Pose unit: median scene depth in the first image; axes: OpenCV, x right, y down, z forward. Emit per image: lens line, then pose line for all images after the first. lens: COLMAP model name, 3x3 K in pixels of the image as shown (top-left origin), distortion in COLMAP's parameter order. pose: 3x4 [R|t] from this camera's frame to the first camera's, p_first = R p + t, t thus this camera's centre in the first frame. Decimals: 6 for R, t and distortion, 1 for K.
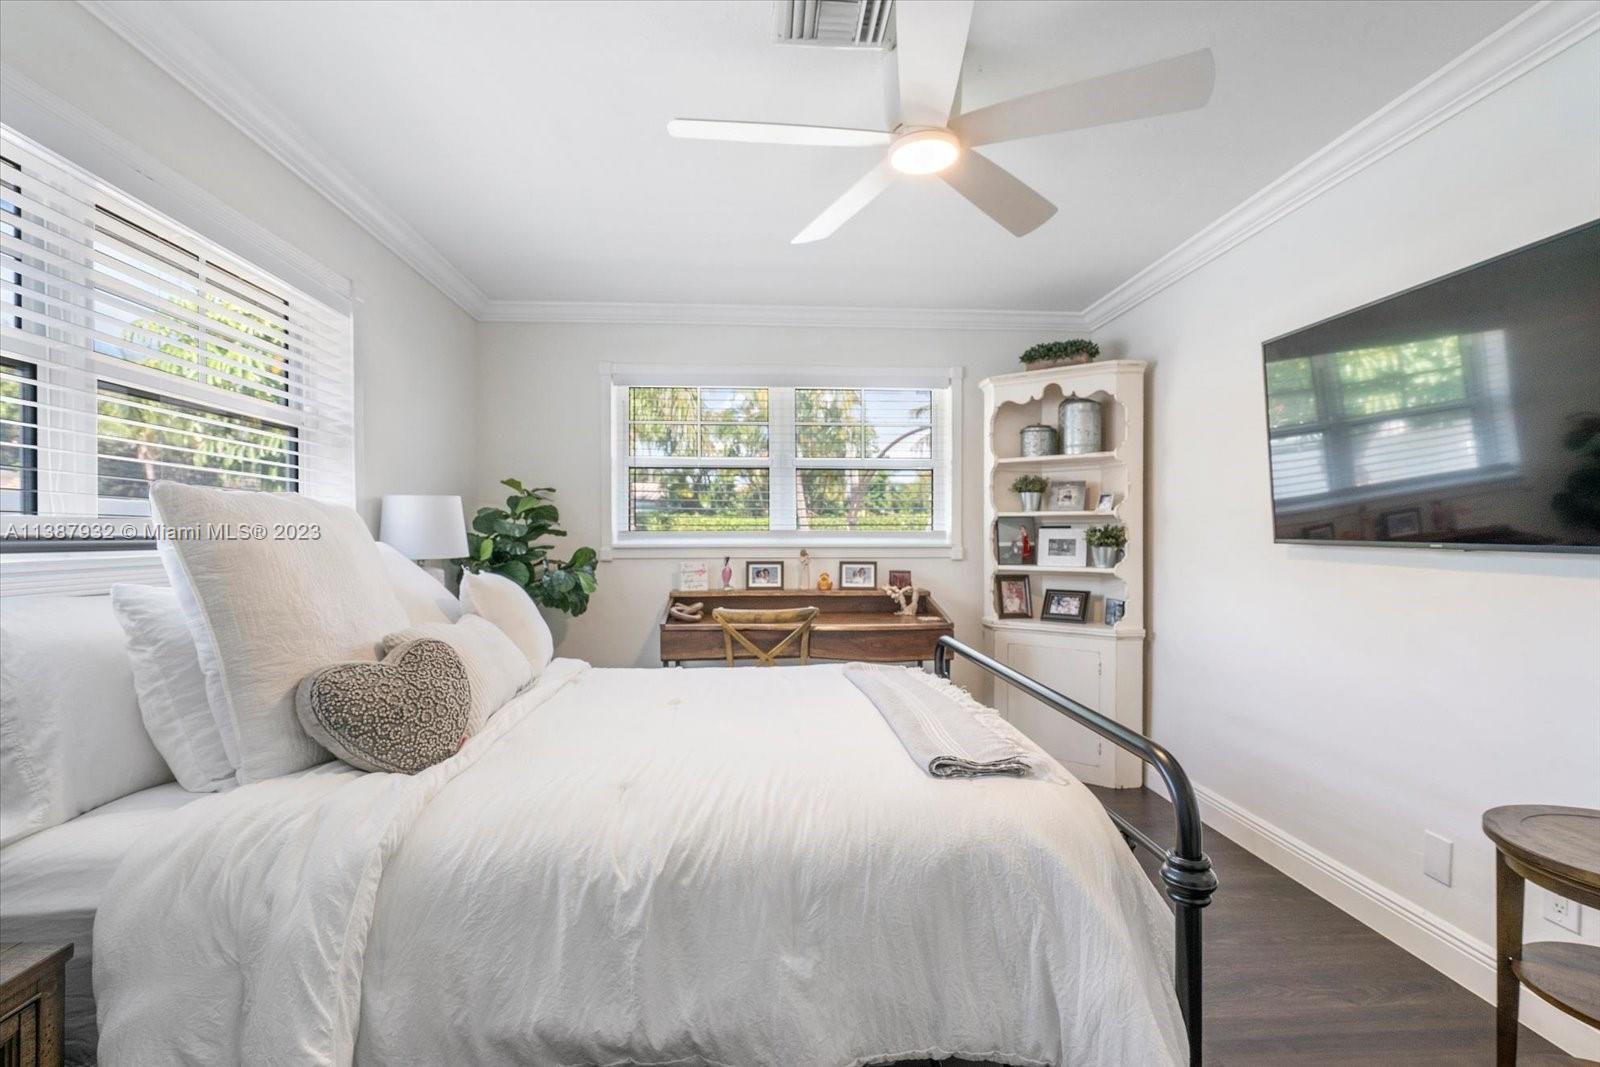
lens RADIAL K [[743.7, 0, 787.9], [0, 743.7, 540.2], [0, 0, 1]] dist [-0.004410, 0.000784]
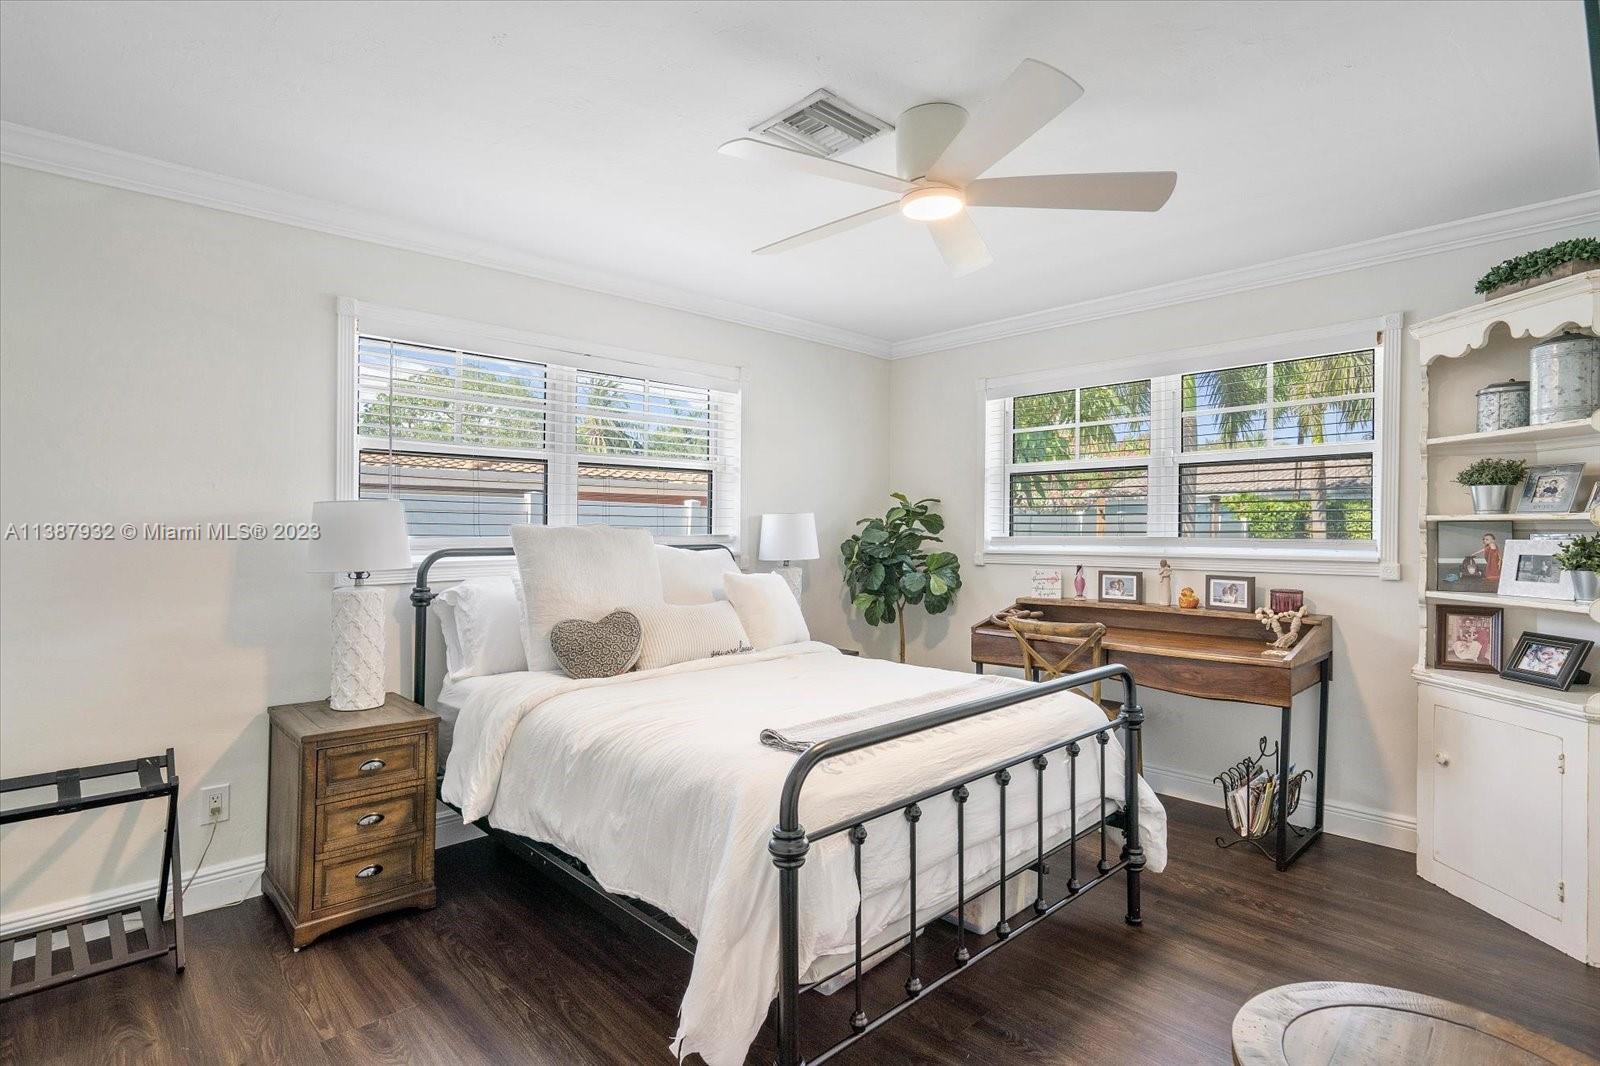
lens RADIAL K [[821.6, 0, 800.0], [0, 821.6, 533.0], [0, 0, 1]] dist [0.000754, 0.000896]
pose [[0.634248, 0.004169, -0.773118, 0.508668], [-0.003513, 0.999991, 0.002511, -0.020685], [0.773122, 0.001123, 0.634257, 0.050921]]
